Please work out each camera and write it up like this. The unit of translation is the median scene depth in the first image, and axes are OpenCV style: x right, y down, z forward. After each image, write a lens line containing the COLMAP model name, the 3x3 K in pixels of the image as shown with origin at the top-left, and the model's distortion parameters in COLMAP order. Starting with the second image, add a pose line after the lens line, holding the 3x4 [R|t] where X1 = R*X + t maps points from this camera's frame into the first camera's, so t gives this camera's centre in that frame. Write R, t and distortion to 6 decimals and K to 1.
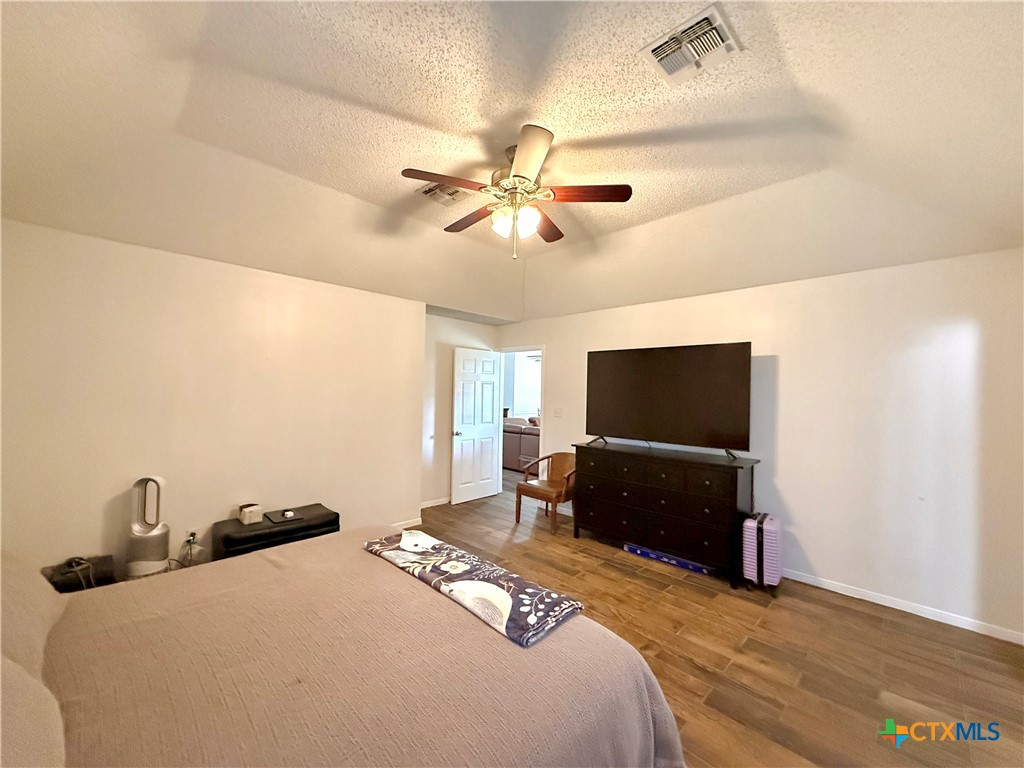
lens RADIAL K [[408.7, 0, 511.8], [0, 408.7, 388.4], [0, 0, 1]] dist [-0.002954, 0.000163]
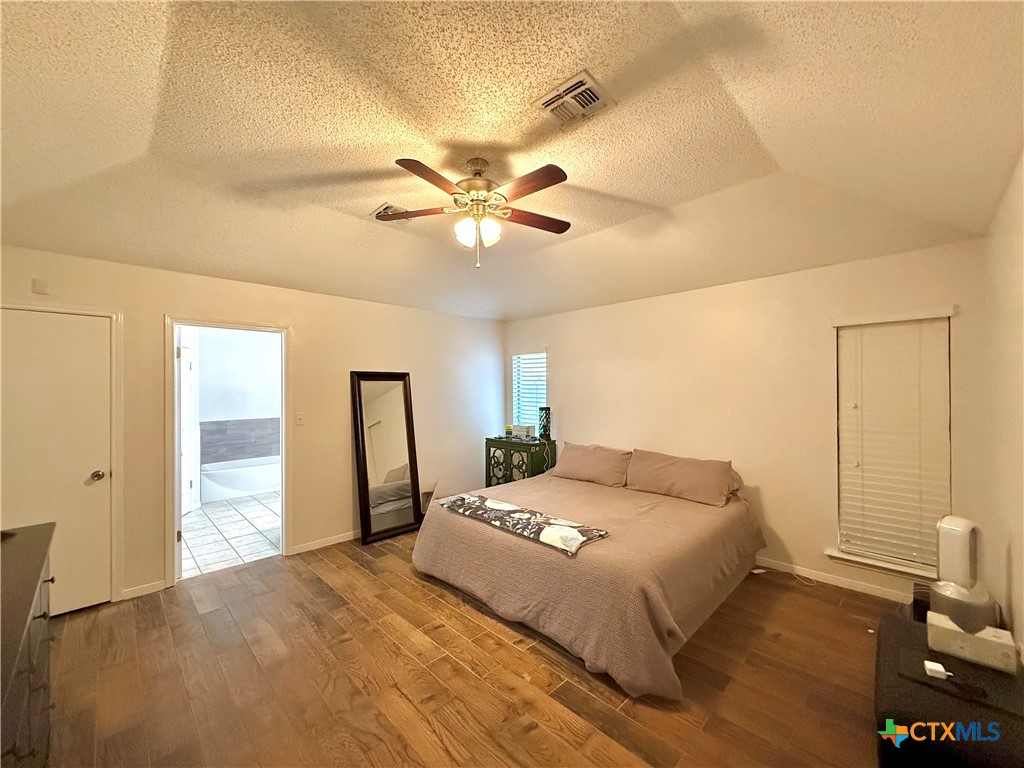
lens RADIAL K [[408.7, 0, 516.9], [0, 408.7, 384.3], [0, 0, 1]] dist [-0.002954, 0.000163]
pose [[-0.999895, -0.014398, -0.001905, -0.101063], [-0.014354, 0.999664, -0.021592, 0.000539], [0.002215, -0.021562, -0.999765, 2.136706]]
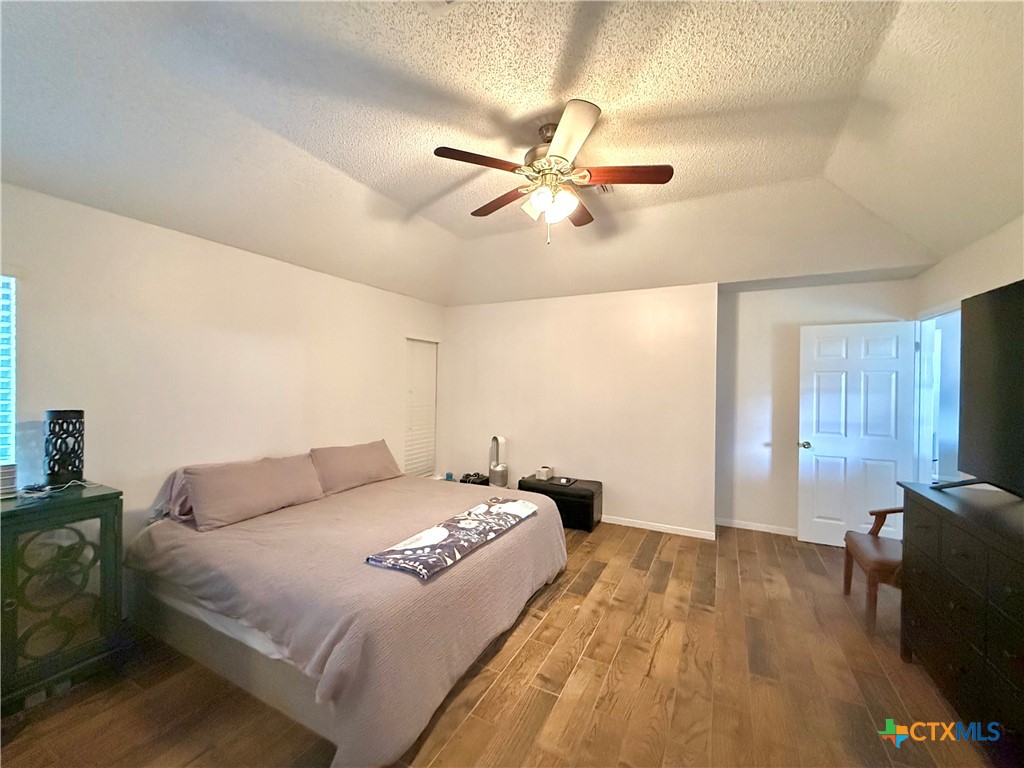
lens RADIAL K [[408.7, 0, 508.1], [0, 408.7, 385.9], [0, 0, 1]] dist [-0.002954, 0.000163]
pose [[0.295004, -0.011633, -0.955425, 0.933792], [0.002514, 0.999932, -0.011399, 0.030787], [0.955493, 0.000961, 0.295013, 0.649923]]
